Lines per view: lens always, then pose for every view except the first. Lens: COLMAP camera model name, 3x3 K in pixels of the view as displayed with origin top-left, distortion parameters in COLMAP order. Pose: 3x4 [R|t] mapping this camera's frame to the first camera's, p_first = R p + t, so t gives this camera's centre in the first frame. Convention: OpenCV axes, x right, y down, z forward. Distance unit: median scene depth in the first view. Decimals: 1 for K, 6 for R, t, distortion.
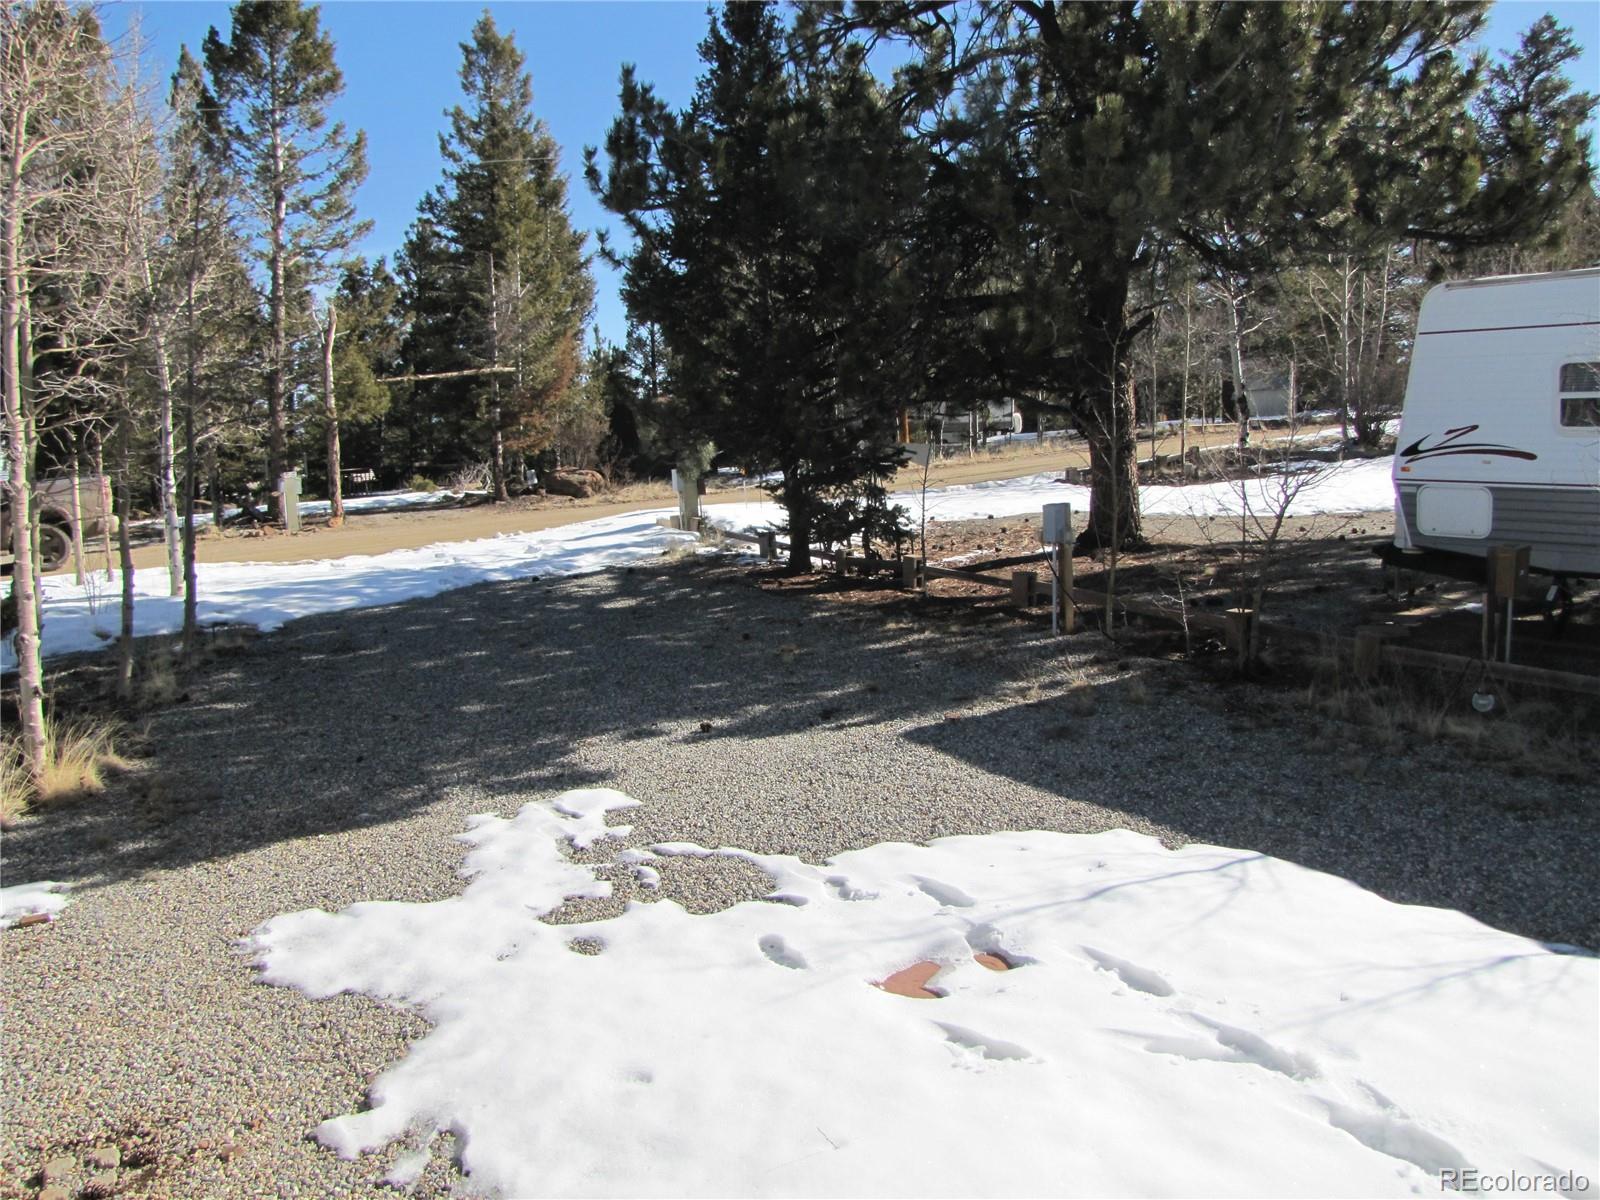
lens RADIAL K [[1312.0, 0, 790.9], [0, 1312.0, 584.3], [0, 0, 1]] dist [-0.183418, 0.156606]
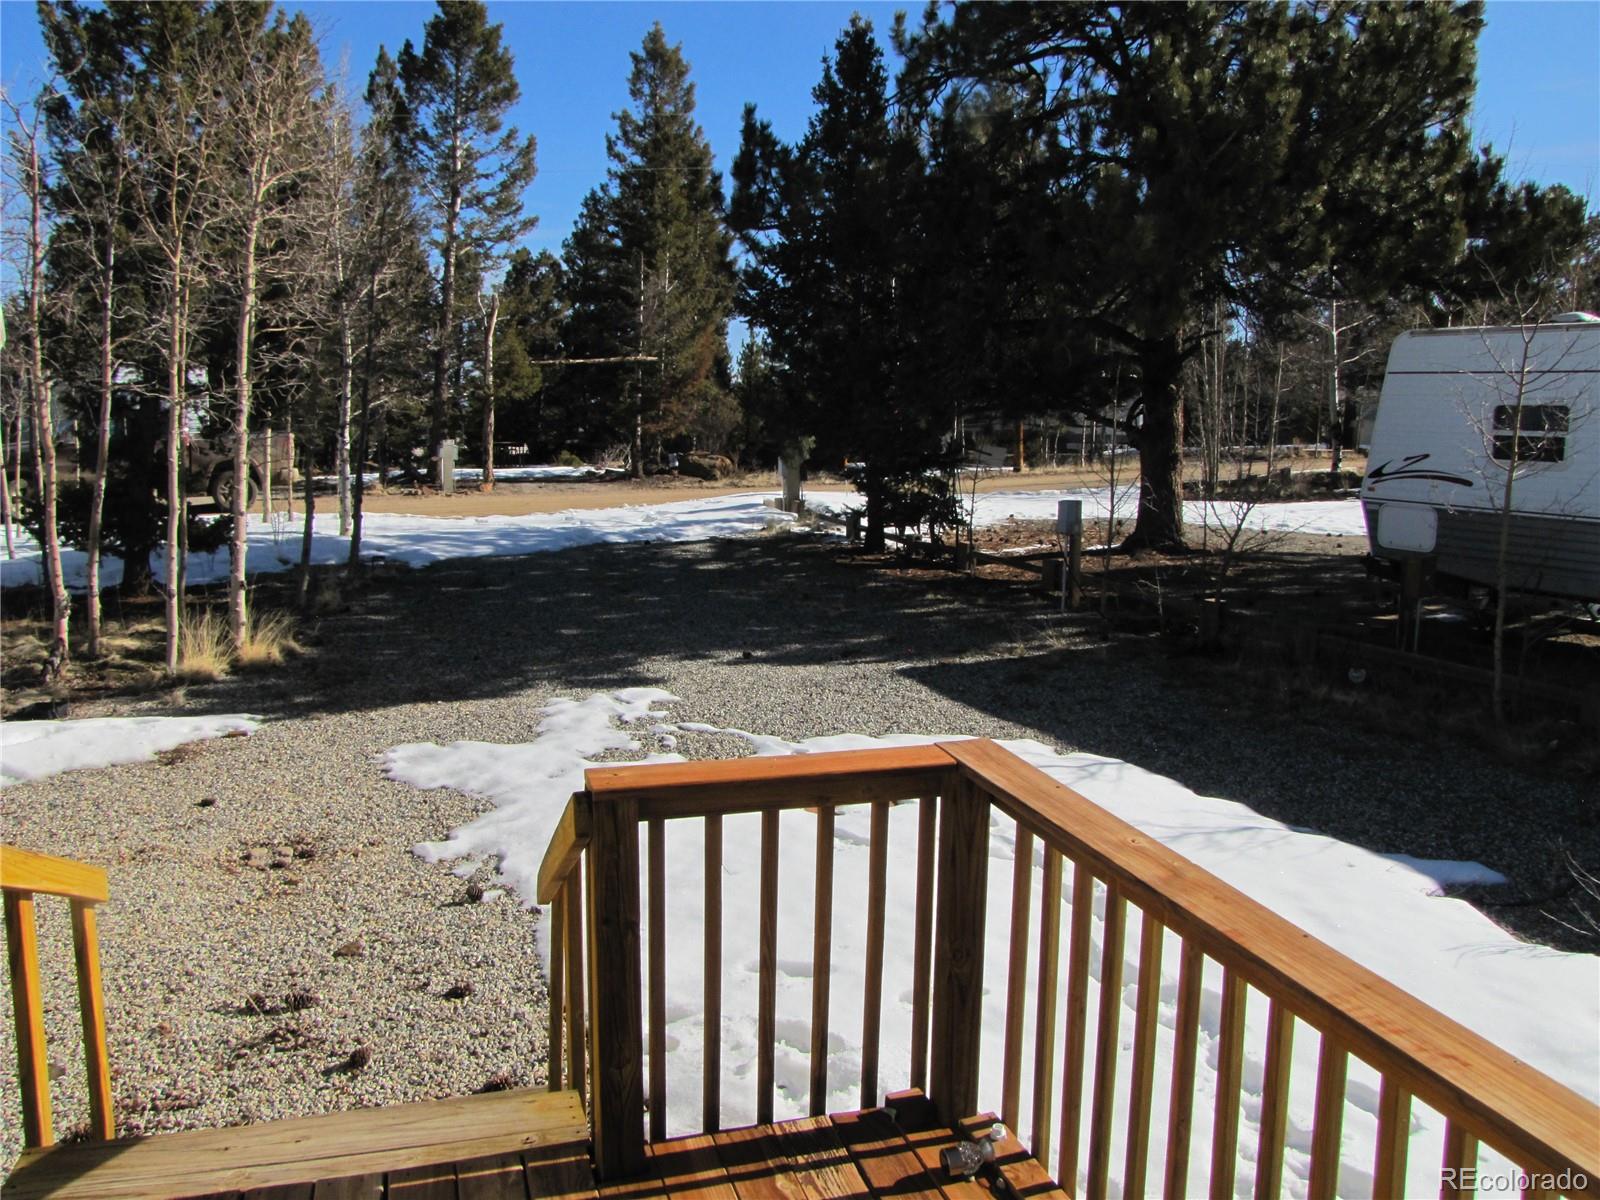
lens RADIAL K [[1312.0, 0, 790.9], [0, 1312.0, 584.3], [0, 0, 1]] dist [-0.183418, 0.156606]
pose [[0.991170, 0.070452, -0.112334, 0.087934], [-0.070315, 0.997511, 0.005185, 0.024548], [0.112419, 0.002760, 0.993657, -0.192839]]
